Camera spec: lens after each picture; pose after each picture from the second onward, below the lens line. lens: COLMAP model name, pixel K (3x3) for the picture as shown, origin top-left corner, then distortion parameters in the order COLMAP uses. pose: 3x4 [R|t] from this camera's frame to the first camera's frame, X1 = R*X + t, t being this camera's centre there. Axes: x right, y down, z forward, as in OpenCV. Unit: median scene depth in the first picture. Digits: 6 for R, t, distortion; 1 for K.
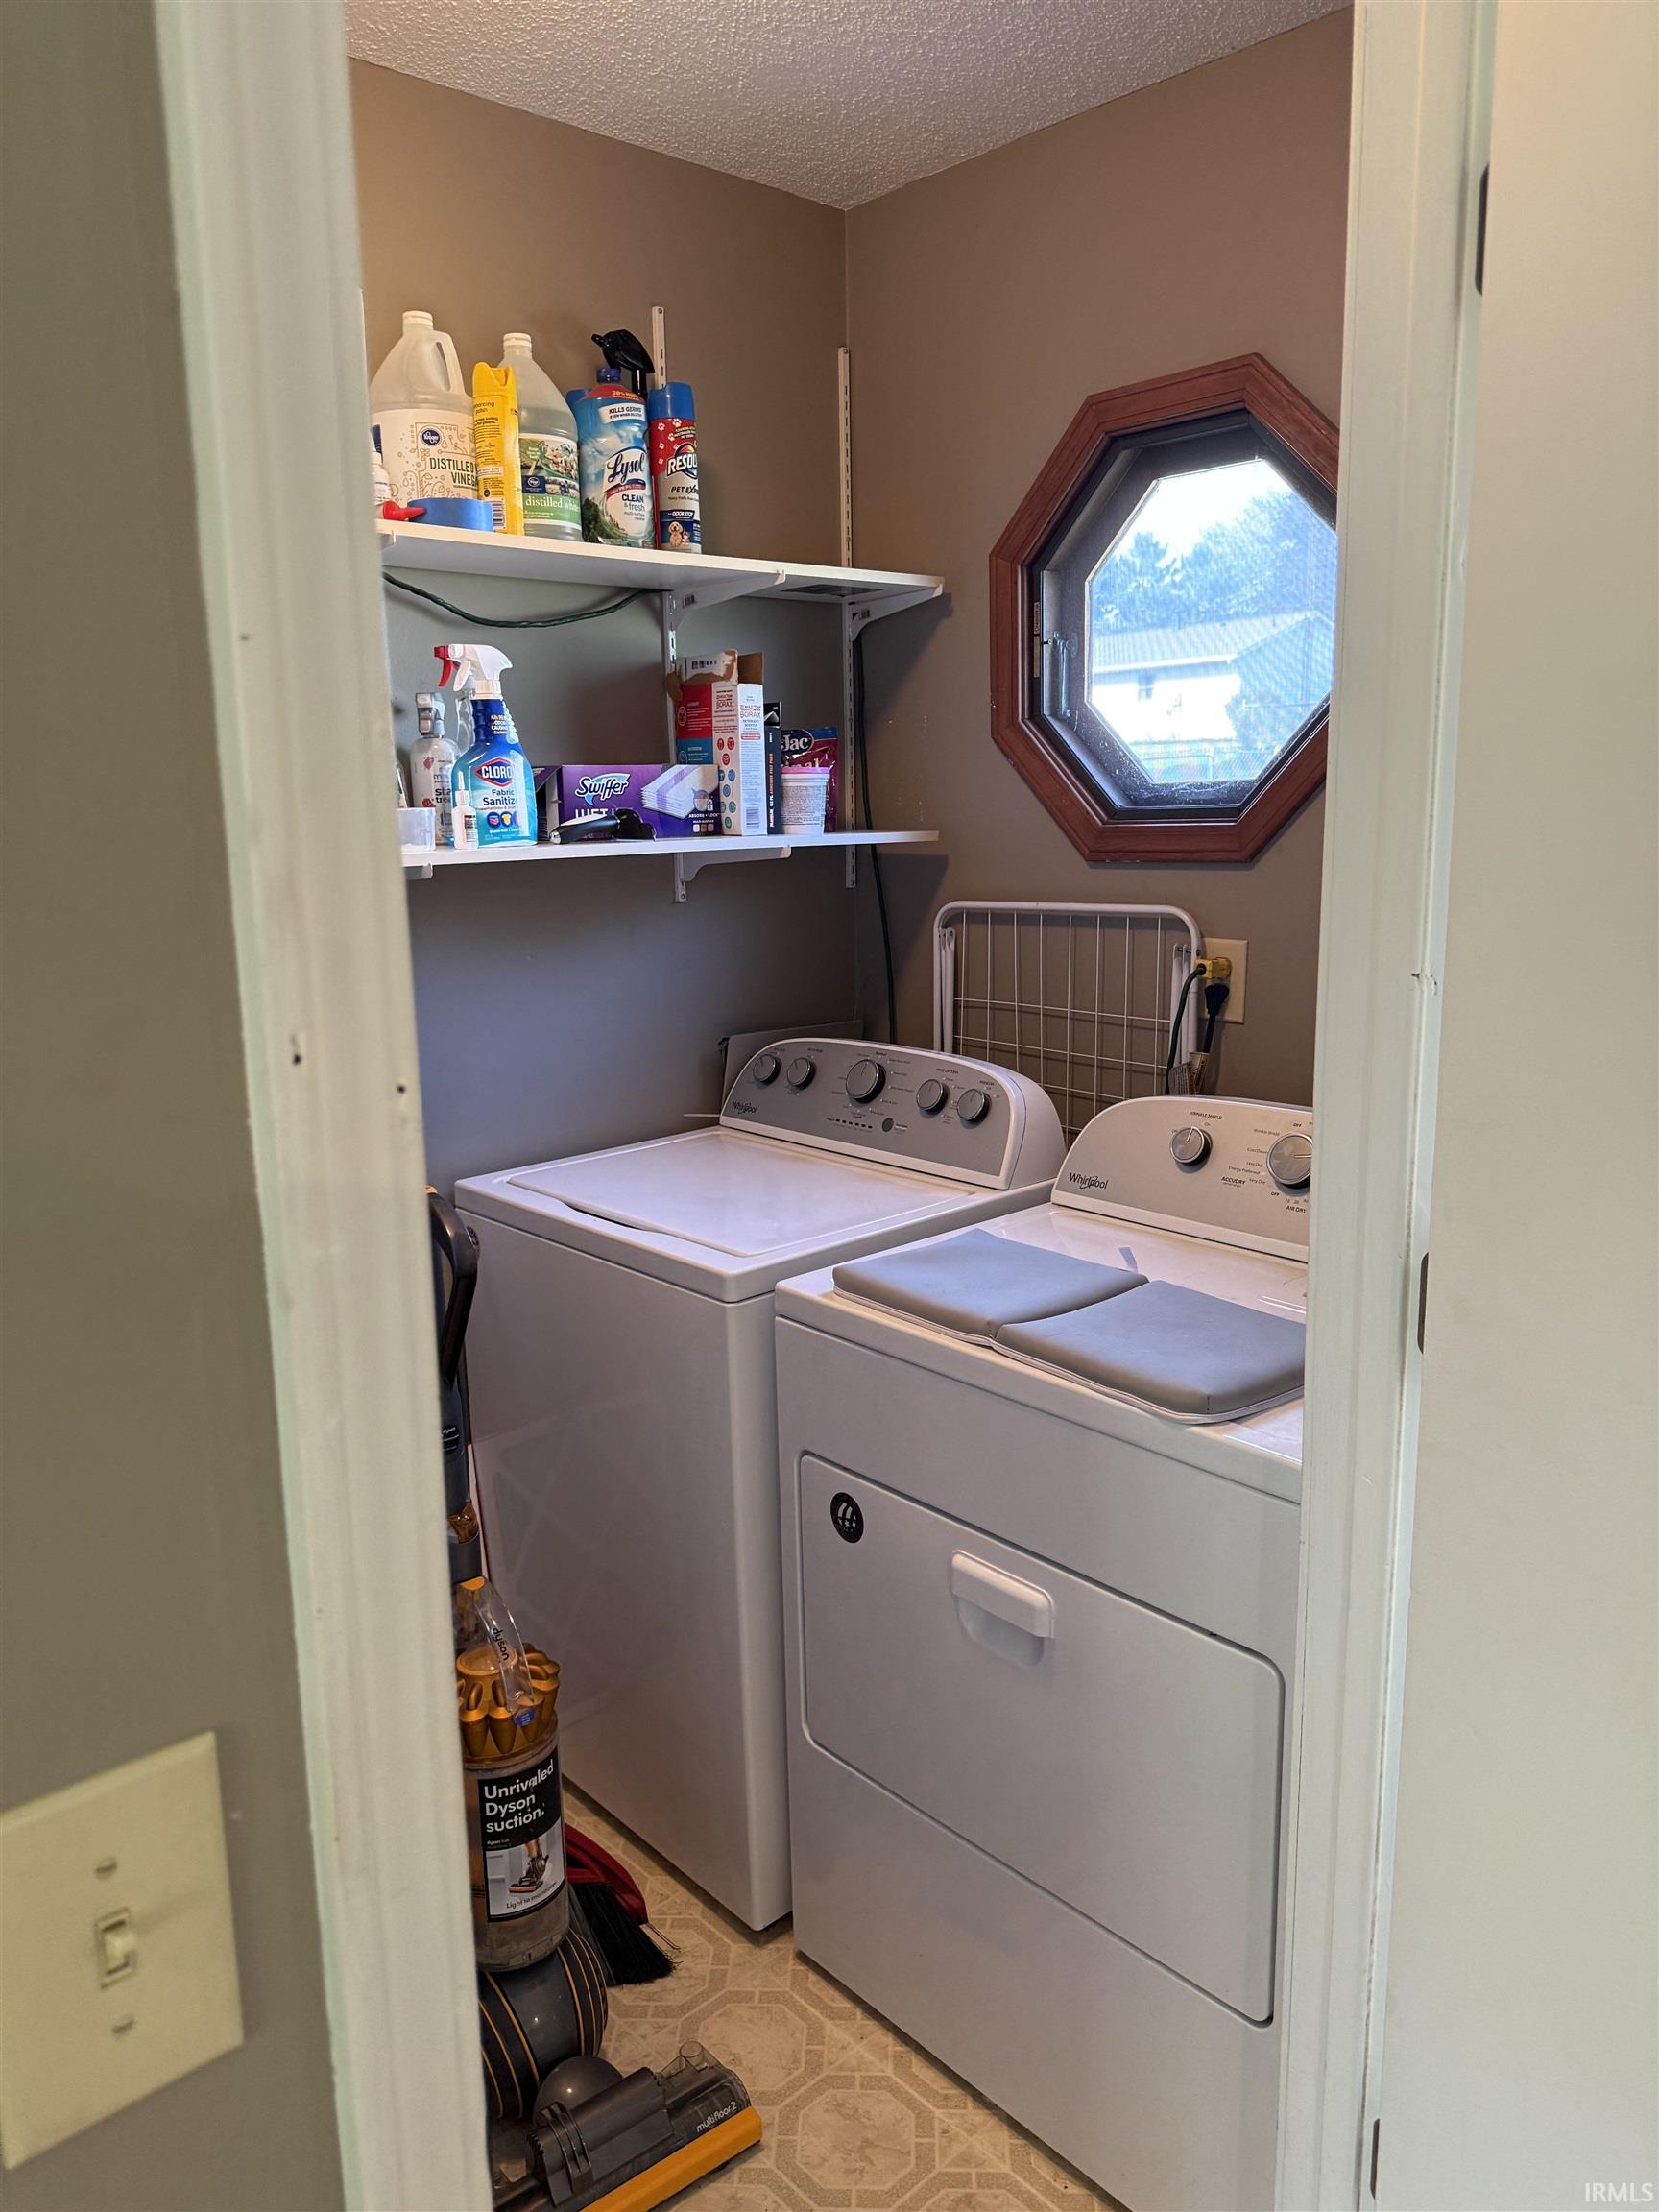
lens RADIAL K [[1573.9, 0, 829.5], [0, 1573.9, 1106.0], [0, 0, 1]] dist [0.011638, -0.010056]
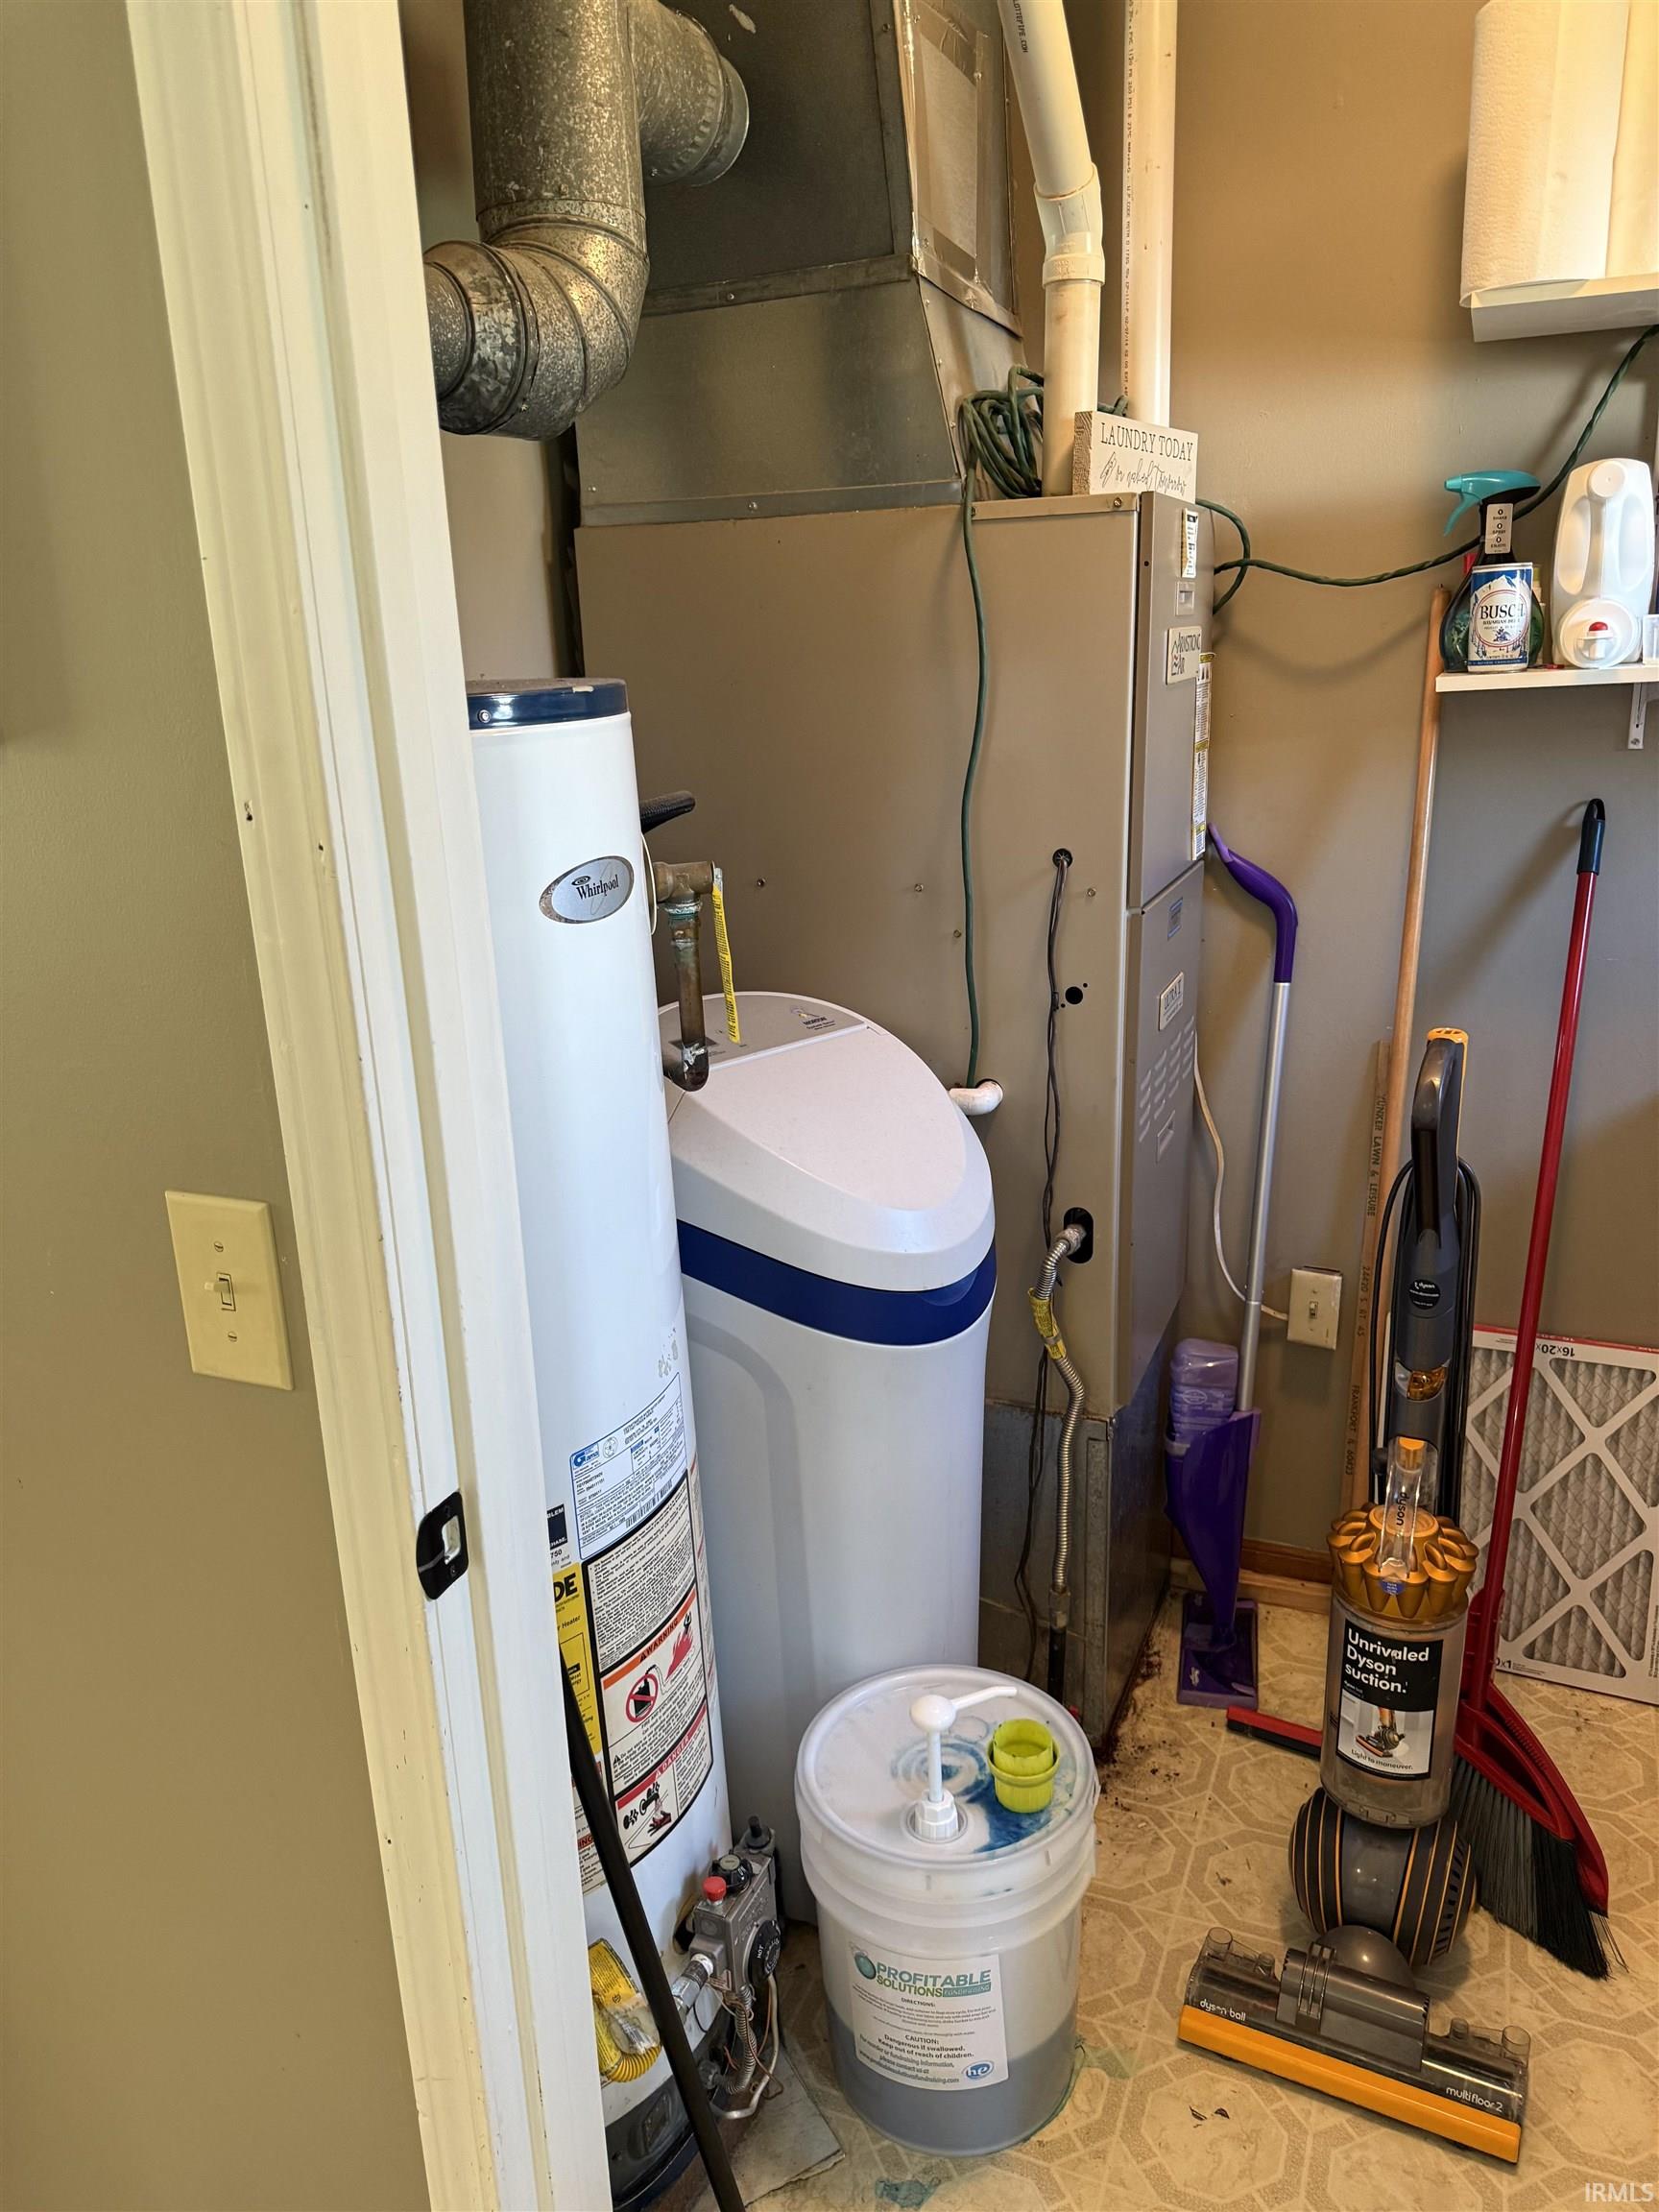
lens RADIAL K [[1583.3, 0, 829.5], [0, 1583.3, 1106.0], [0, 0, 1]] dist [0.009514, 0.005090]
pose [[0.437915, 0.260784, -0.860362, 0.412539], [-0.153285, 0.964649, 0.214374, -0.053941], [0.885852, 0.038003, 0.462408, 0.224701]]
